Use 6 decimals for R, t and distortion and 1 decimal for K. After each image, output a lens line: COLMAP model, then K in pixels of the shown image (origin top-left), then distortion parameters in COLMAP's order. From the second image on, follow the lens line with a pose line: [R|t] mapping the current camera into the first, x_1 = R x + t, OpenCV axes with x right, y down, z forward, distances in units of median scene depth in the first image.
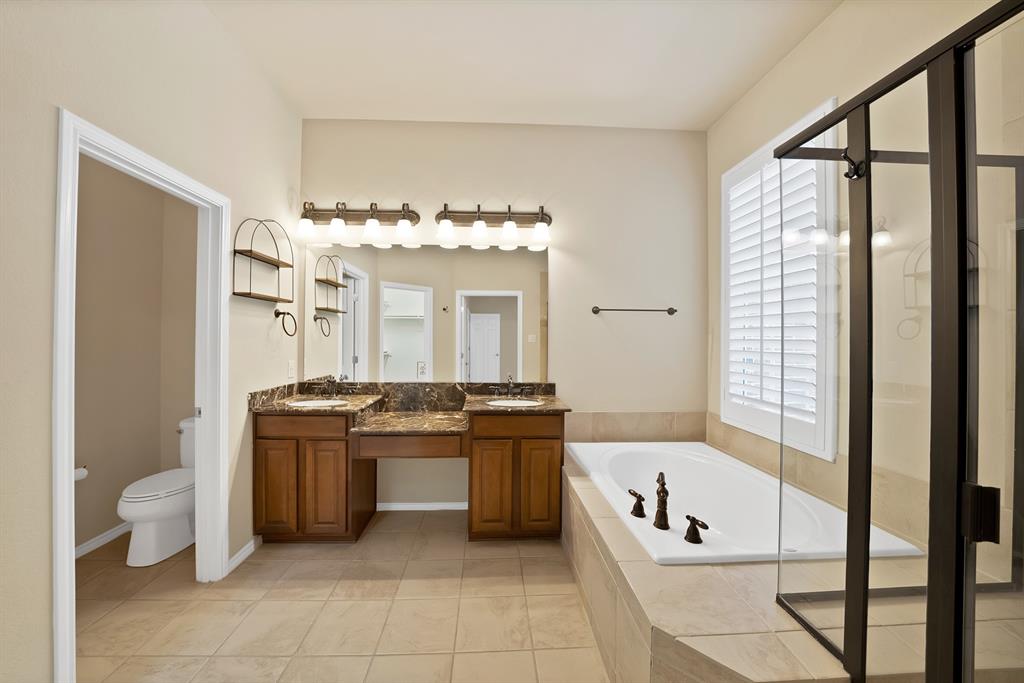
lens RADIAL K [[365.0, 0, 505.9], [0, 365.0, 337.2], [0, 0, 1]] dist [-0.020801, 0.000732]
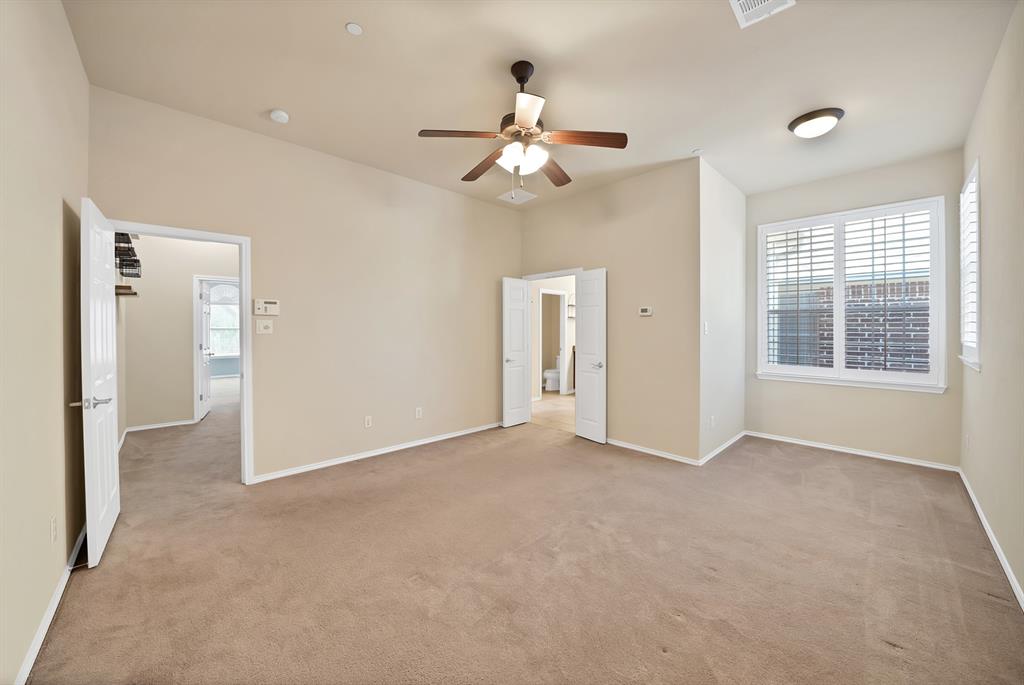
lens RADIAL K [[365.0, 0, 514.7], [0, 365.0, 333.4], [0, 0, 1]] dist [-0.020801, 0.000732]
pose [[0.664537, 0.005672, -0.747233, 1.365621], [0.004076, 0.999929, 0.011215, -0.000315], [0.747244, -0.010499, 0.664467, -1.541799]]
